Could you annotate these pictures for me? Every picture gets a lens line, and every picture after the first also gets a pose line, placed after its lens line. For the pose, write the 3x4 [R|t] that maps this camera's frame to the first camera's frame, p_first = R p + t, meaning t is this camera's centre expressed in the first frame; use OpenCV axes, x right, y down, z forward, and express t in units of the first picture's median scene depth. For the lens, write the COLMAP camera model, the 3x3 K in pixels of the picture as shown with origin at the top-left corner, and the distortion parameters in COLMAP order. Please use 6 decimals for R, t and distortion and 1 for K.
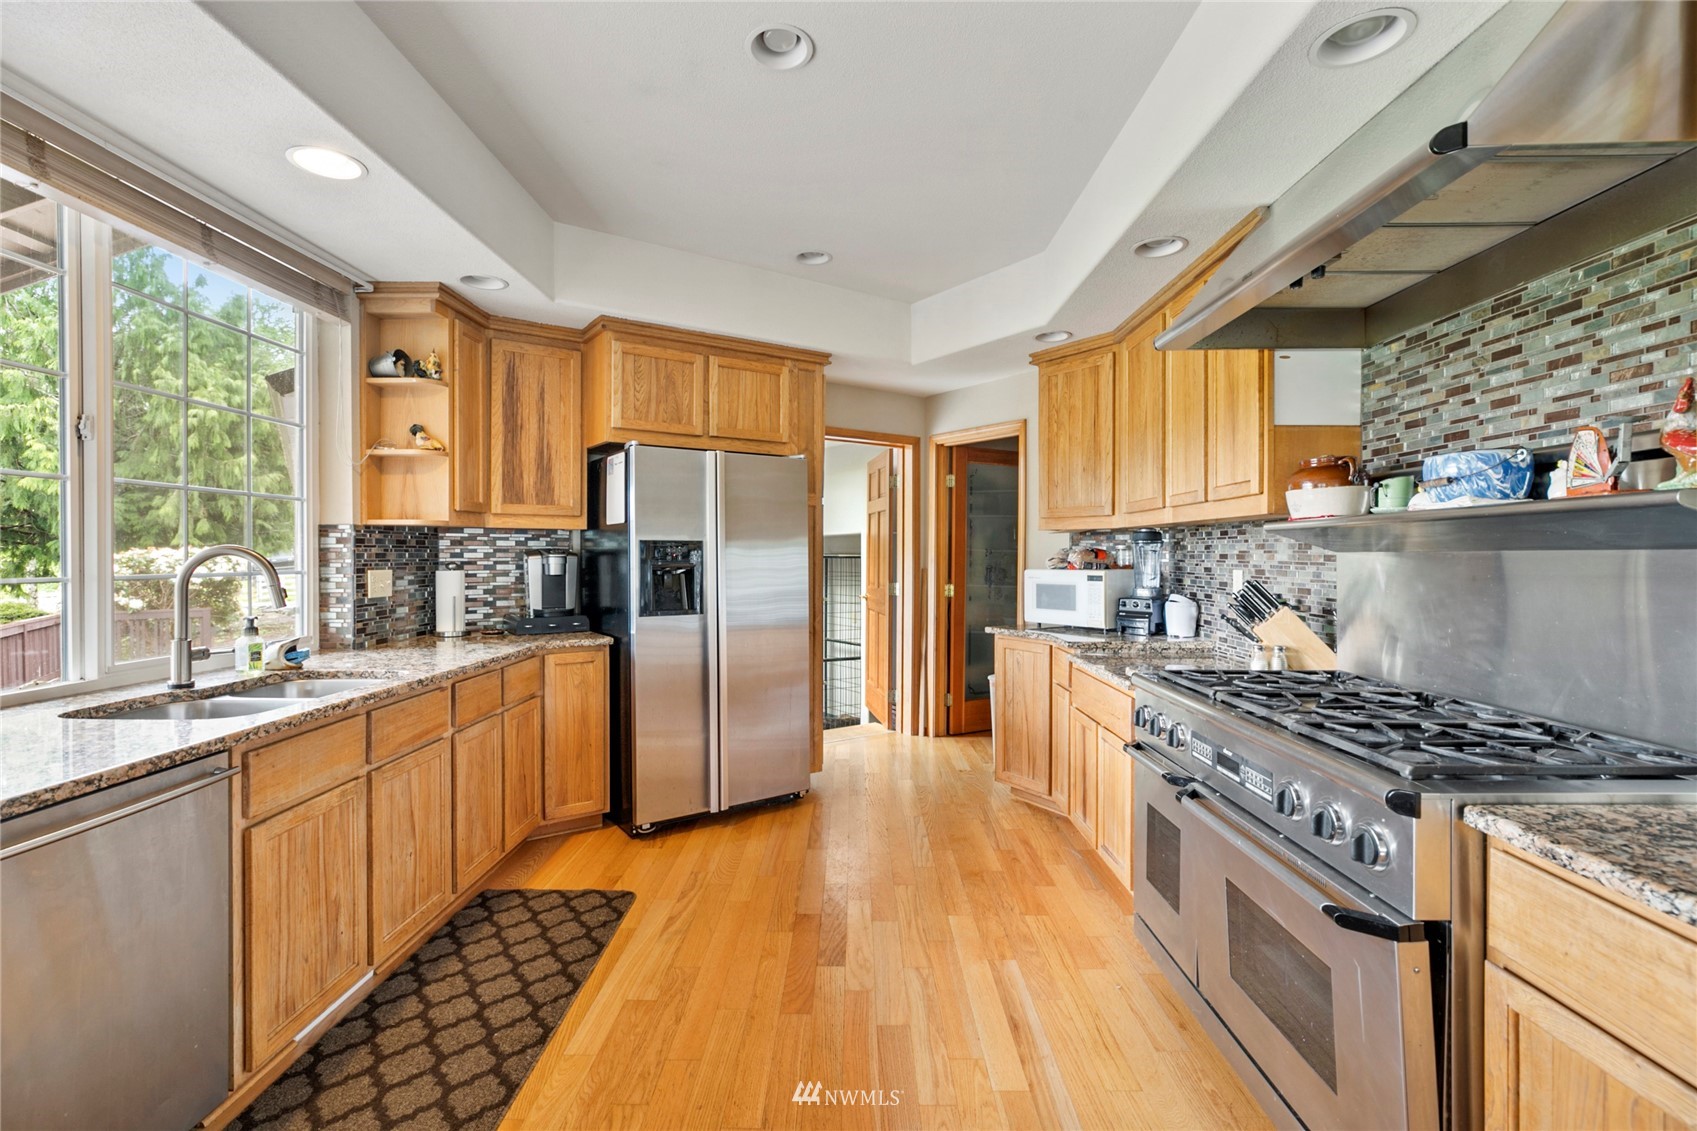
lens RADIAL K [[783.3, 0, 837.2], [0, 783.3, 553.8], [0, 0, 1]] dist [-0.014142, -0.000224]
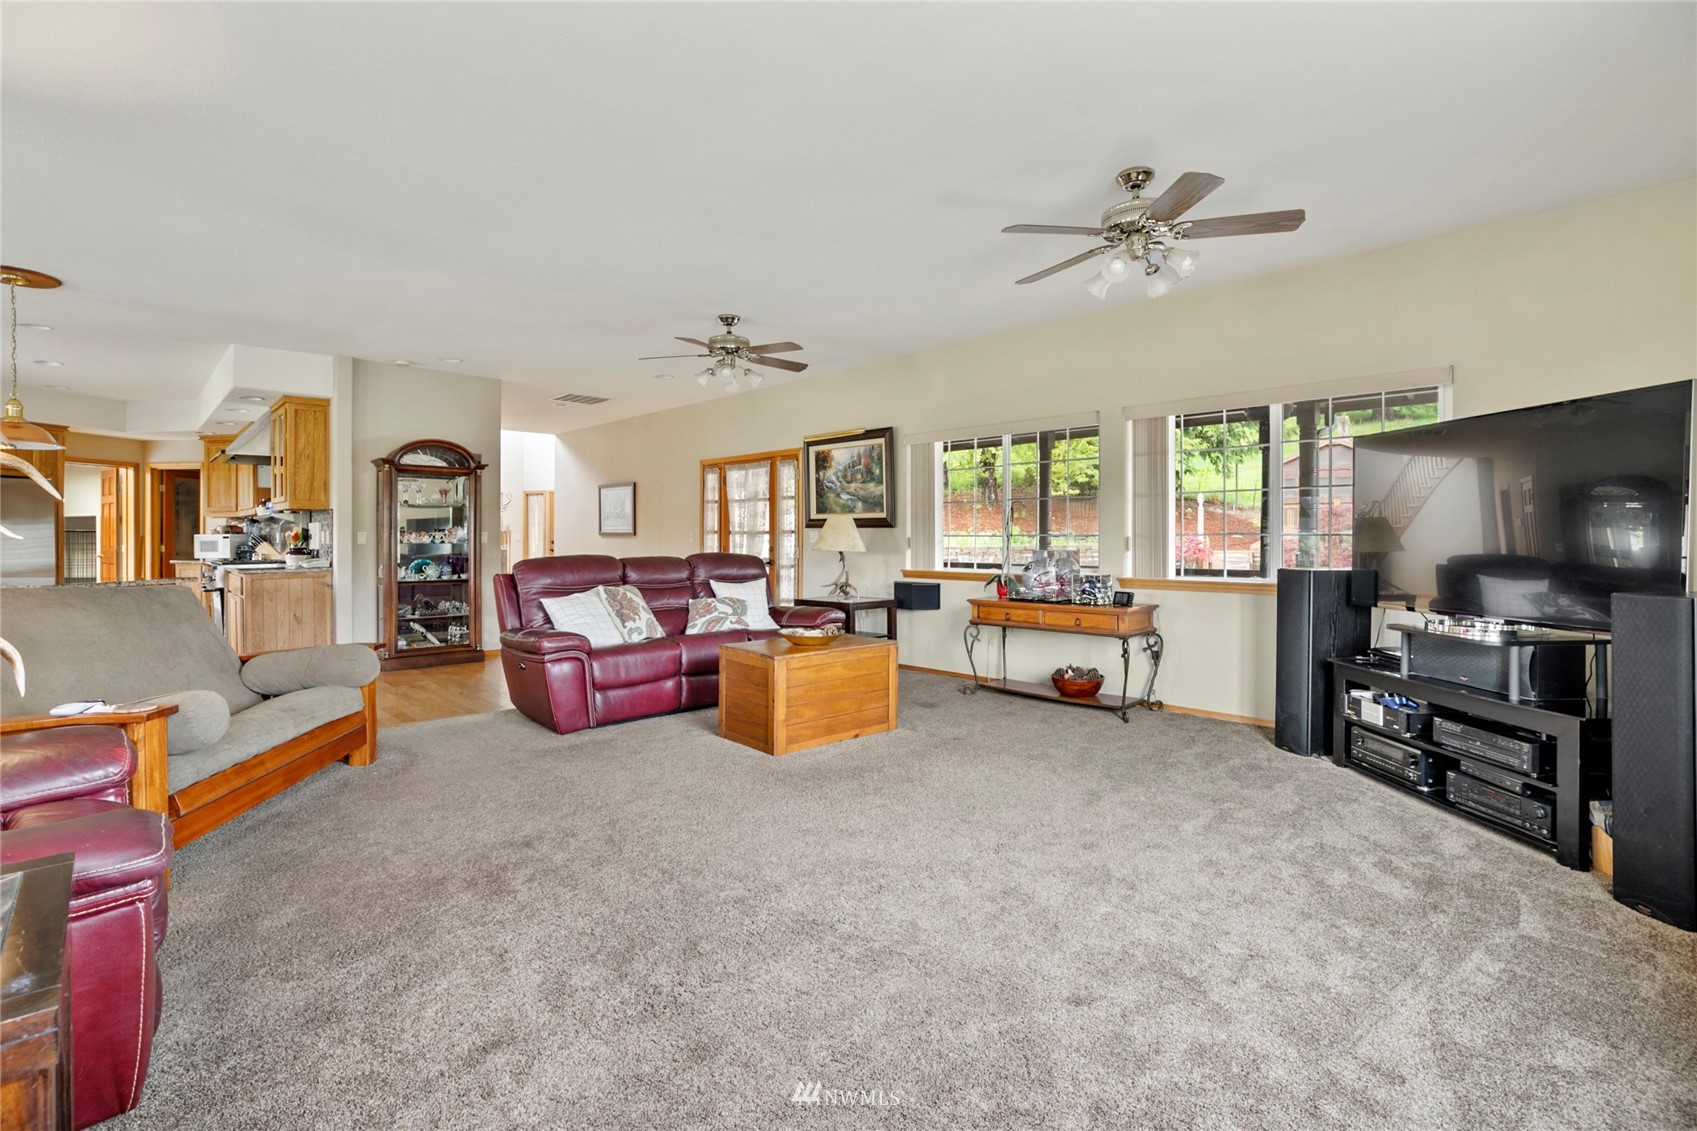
lens RADIAL K [[783.3, 0, 837.2], [0, 783.3, 553.8], [0, 0, 1]] dist [-0.014142, -0.000224]
pose [[0.703502, -0.012232, 0.710588, -0.032702], [0.000940, 0.999867, 0.016282, 0.031846], [-0.710693, -0.010786, 0.703420, -1.443888]]
